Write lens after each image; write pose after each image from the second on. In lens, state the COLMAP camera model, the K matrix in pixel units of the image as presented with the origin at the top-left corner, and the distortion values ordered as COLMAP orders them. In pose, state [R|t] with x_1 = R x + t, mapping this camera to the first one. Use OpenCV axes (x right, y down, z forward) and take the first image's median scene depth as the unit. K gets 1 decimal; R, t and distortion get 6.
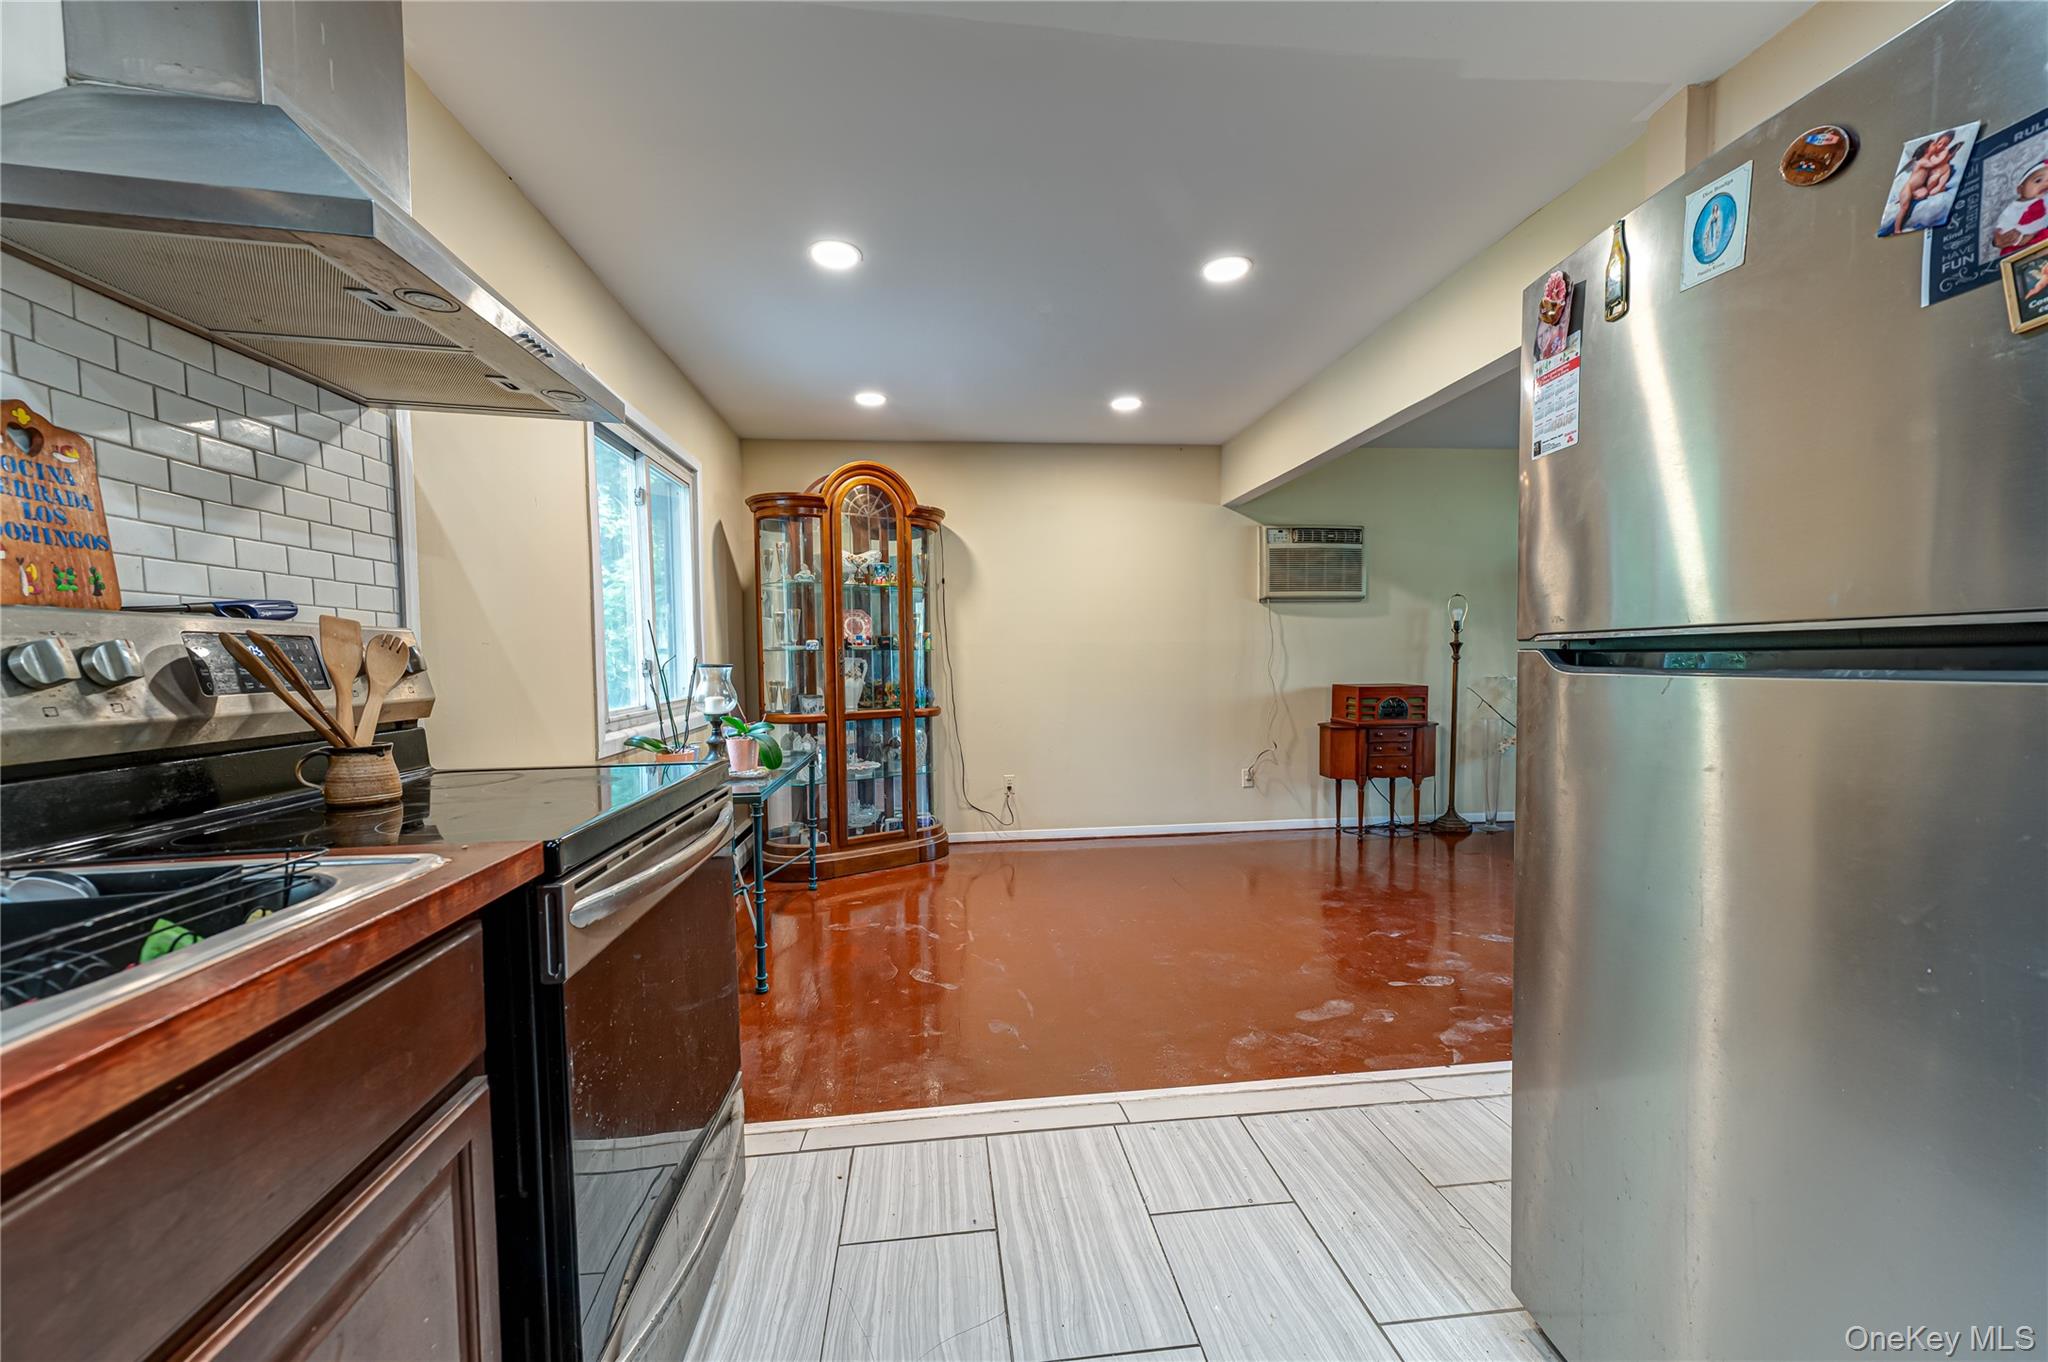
lens RADIAL K [[787.5, 0, 1020.8], [0, 787.5, 694.8], [0, 0, 1]] dist [-0.000633, -0.000632]
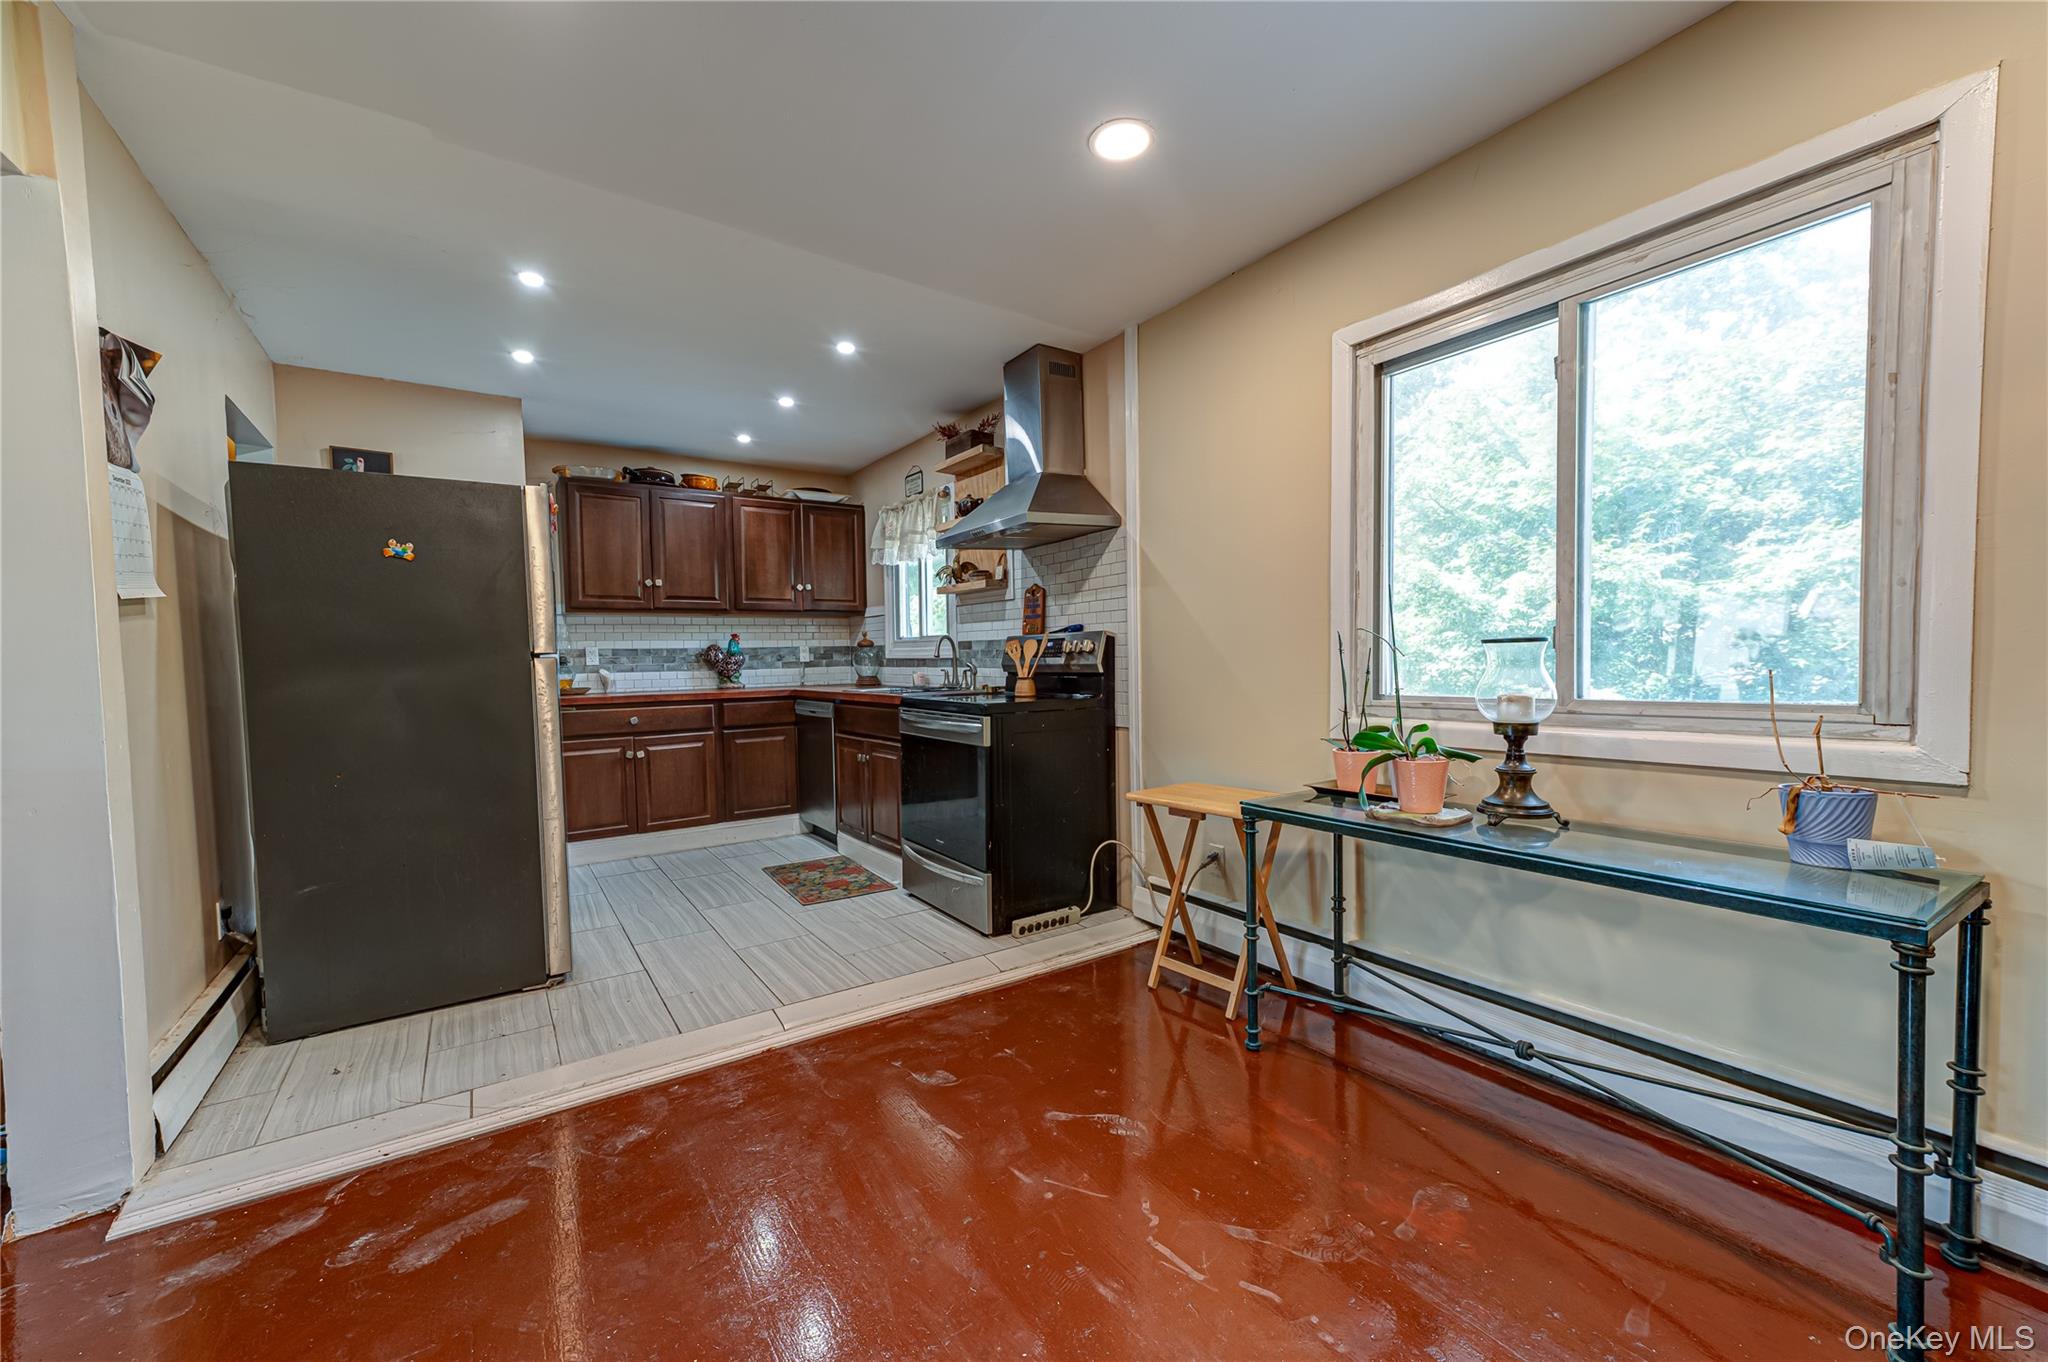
lens RADIAL K [[804.1, 0, 1021.9], [0, 804.1, 692.5], [0, 0, 1]] dist [0.012638, -0.000228]
pose [[-0.884897, 0.053443, -0.462712, 0.137838], [0.013006, 0.995844, 0.090147, -0.035969], [0.465606, 0.073752, -0.881914, 0.880473]]
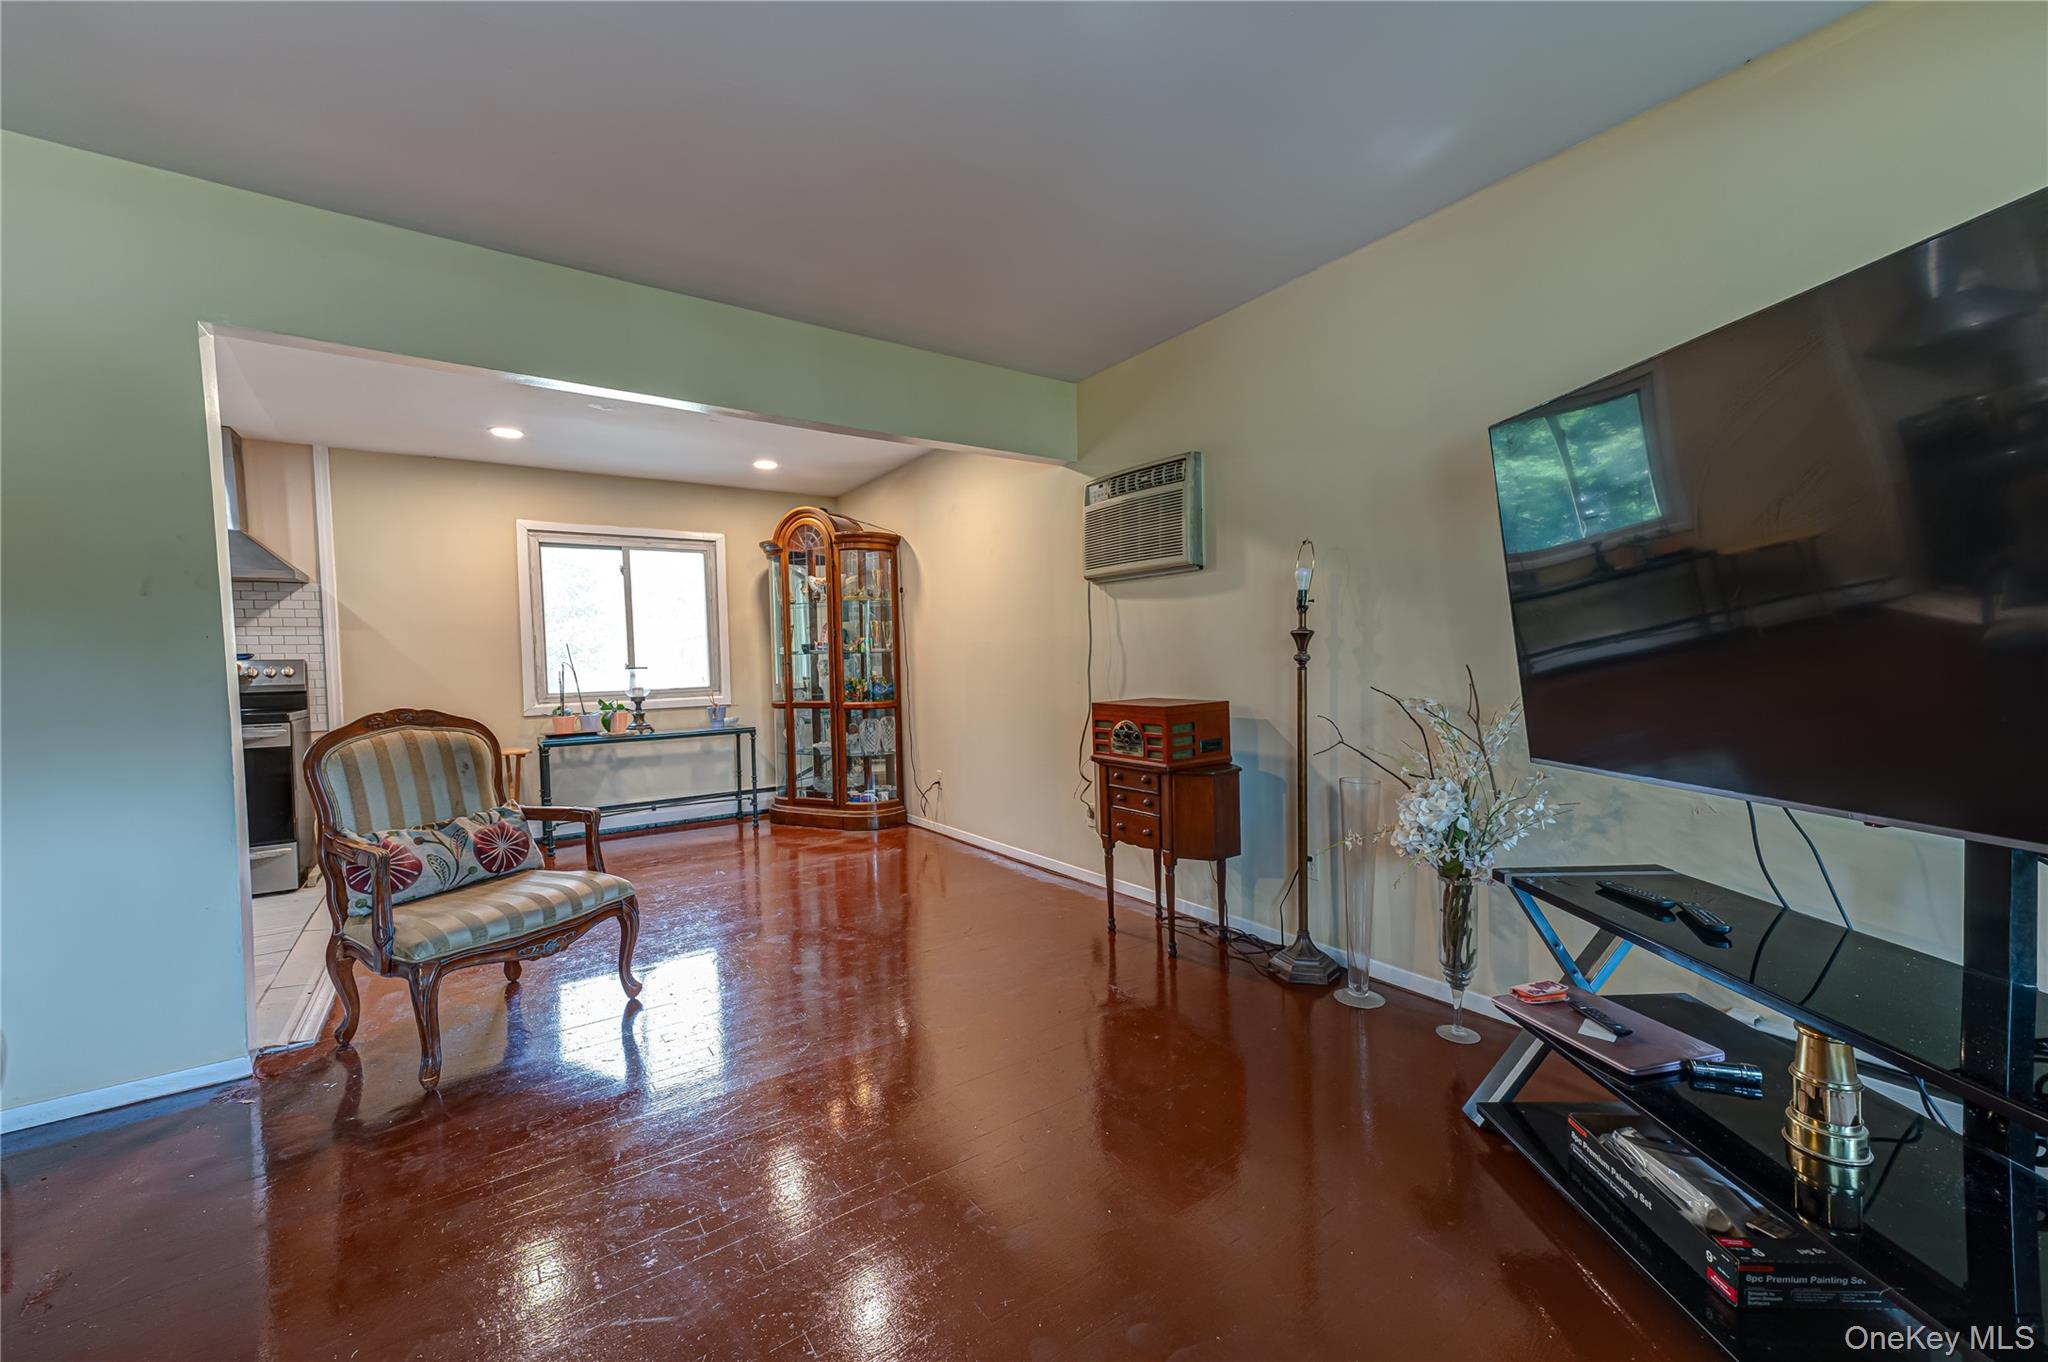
lens RADIAL K [[804.1, 0, 1021.9], [0, 804.1, 692.5], [0, 0, 1]] dist [0.012638, -0.000228]
pose [[0.486358, 0.039923, -0.872847, 0.959026], [-0.023919, 0.999190, 0.032374, -0.037921], [0.873432, 0.005133, 0.486919, 0.572659]]
